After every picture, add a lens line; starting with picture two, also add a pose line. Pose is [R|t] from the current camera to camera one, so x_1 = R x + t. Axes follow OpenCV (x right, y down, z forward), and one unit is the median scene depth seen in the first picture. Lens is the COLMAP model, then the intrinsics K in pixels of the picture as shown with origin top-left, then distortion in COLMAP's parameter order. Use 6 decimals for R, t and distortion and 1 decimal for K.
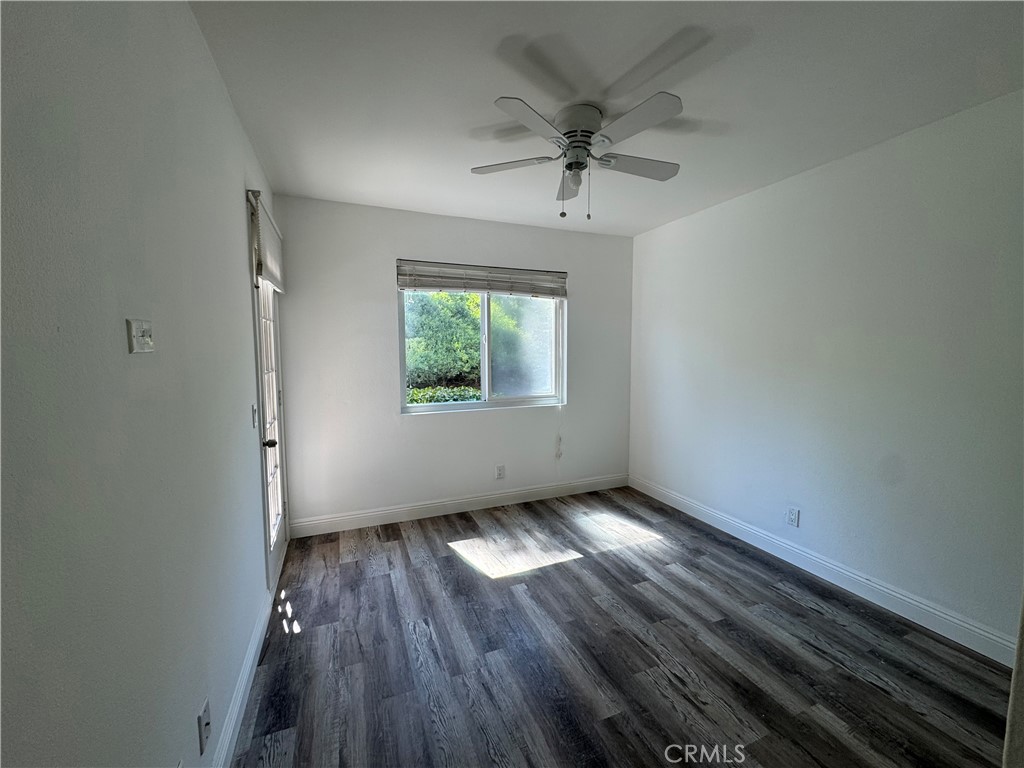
lens RADIAL K [[410.2, 0, 513.1], [0, 410.2, 387.0], [0, 0, 1]] dist [-0.003791, 0.000412]
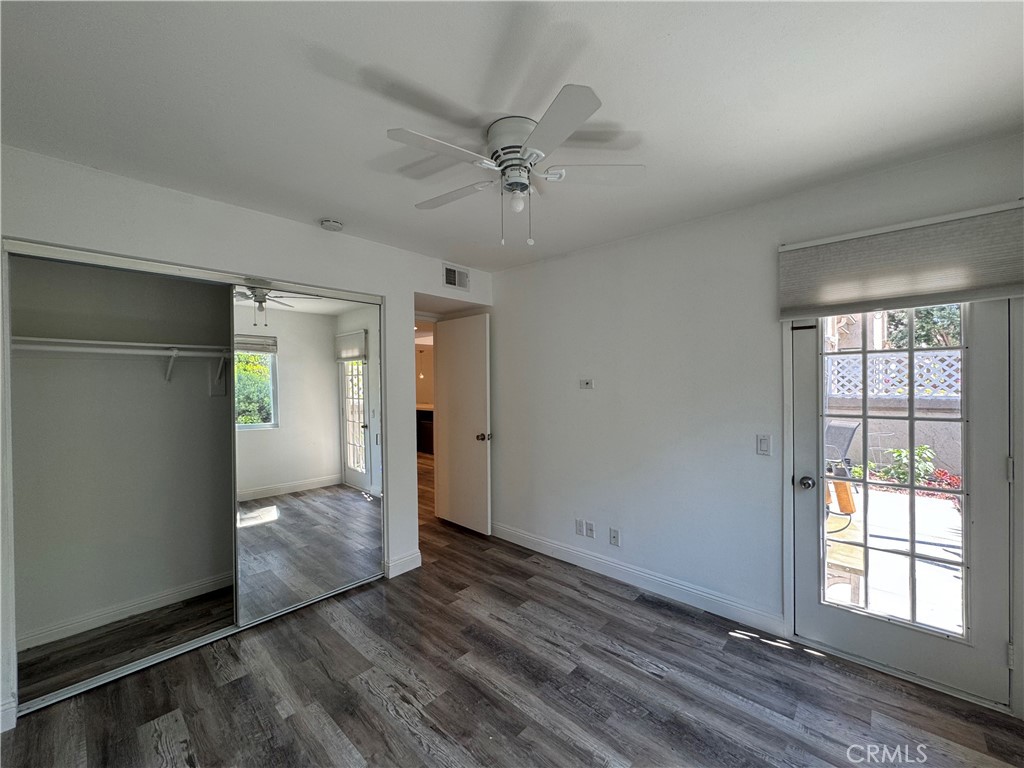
lens RADIAL K [[410.2, 0, 516.8], [0, 410.2, 385.4], [0, 0, 1]] dist [-0.003791, 0.000412]
pose [[-0.905456, 0.016457, -0.424122, 0.479064], [-0.026016, 0.995217, 0.094158, -0.183606], [0.423643, 0.096290, -0.900697, 1.650765]]
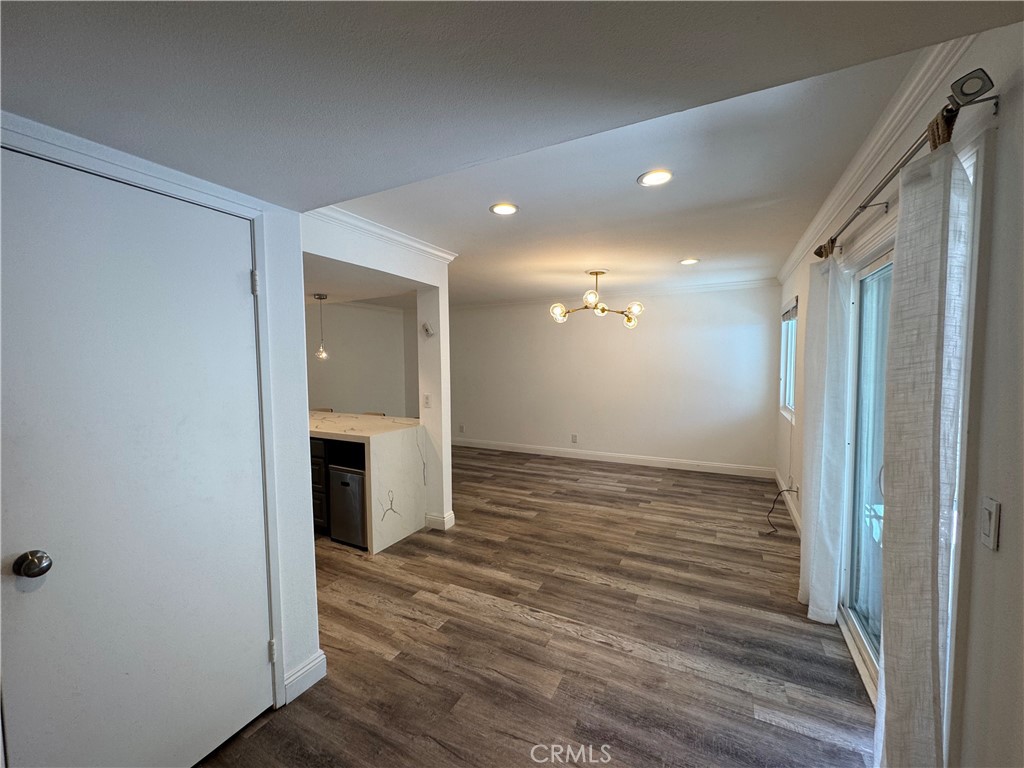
lens RADIAL K [[410.2, 0, 510.4], [0, 410.2, 382.1], [0, 0, 1]] dist [-0.003791, 0.000412]
pose [[-0.763709, 0.039459, -0.644354, 0.111536], [-0.049224, 0.991665, 0.119069, 0.011652], [0.643681, 0.122652, -0.755401, -0.665426]]
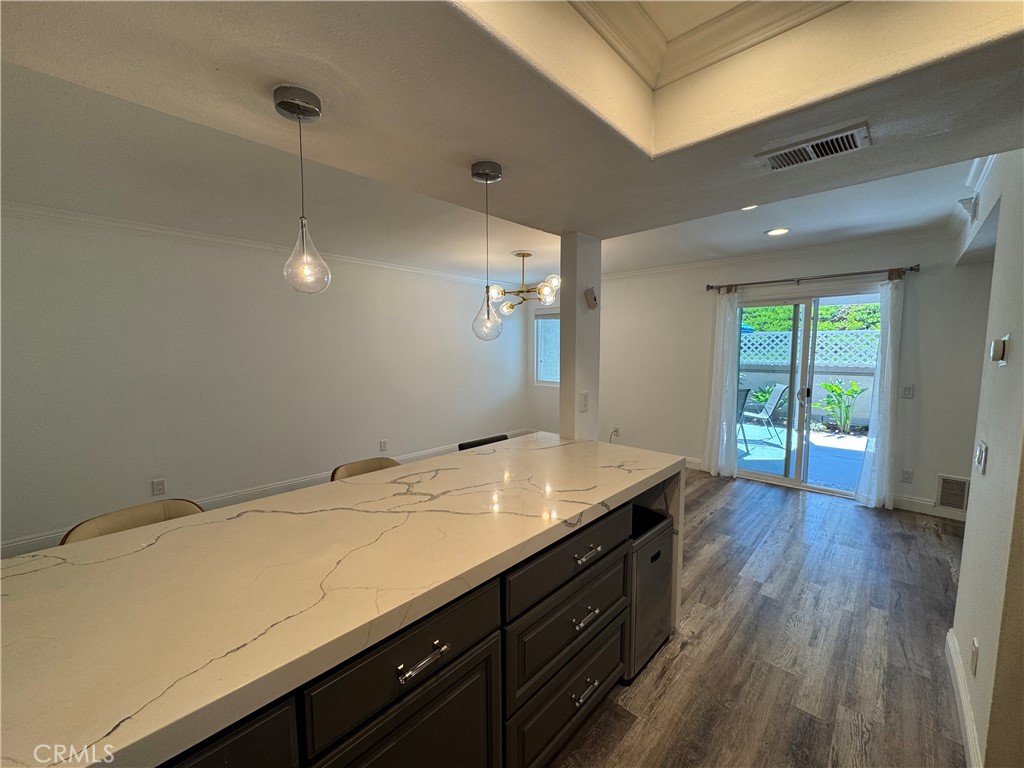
lens RADIAL K [[410.2, 0, 508.3], [0, 410.2, 384.0], [0, 0, 1]] dist [-0.003791, 0.000412]
pose [[0.409984, 0.079449, -0.908626, 0.248026], [-0.078713, 0.995564, 0.051535, 0.213683], [0.908690, 0.050392, 0.414419, -2.842170]]
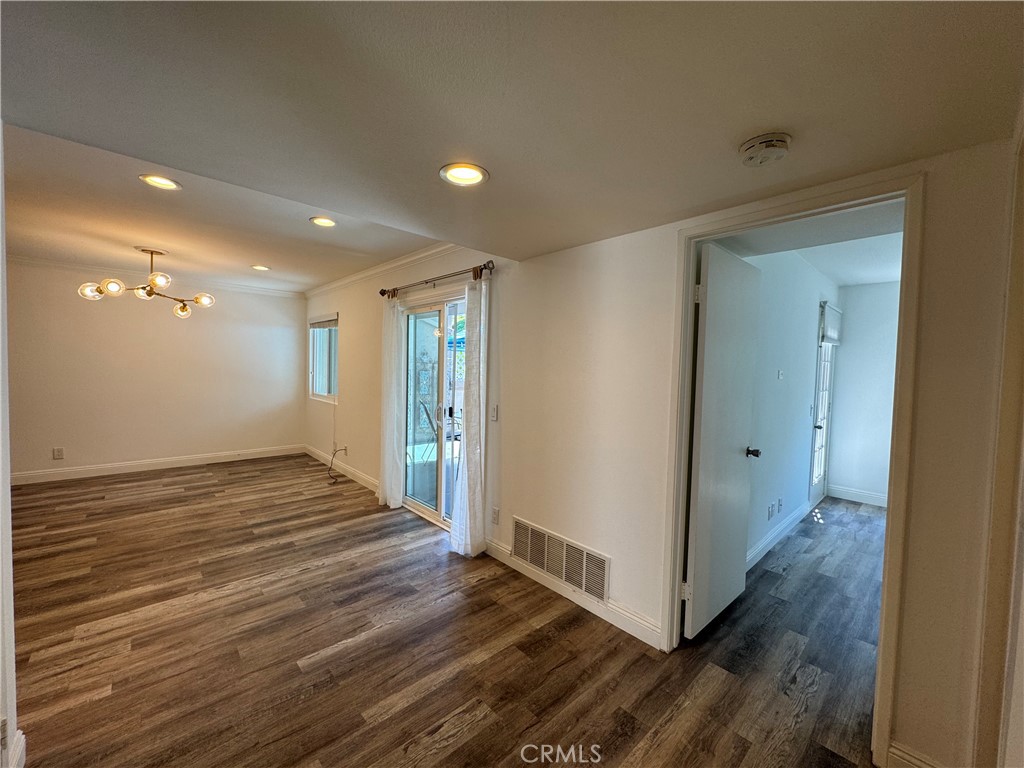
lens RADIAL K [[410.2, 0, 512.4], [0, 410.2, 383.8], [0, 0, 1]] dist [-0.003791, 0.000412]
pose [[0.350912, 0.046856, -0.935235, 0.729032], [-0.111455, 0.993737, 0.007968, 0.083730], [0.929752, 0.101441, 0.353937, -1.096903]]
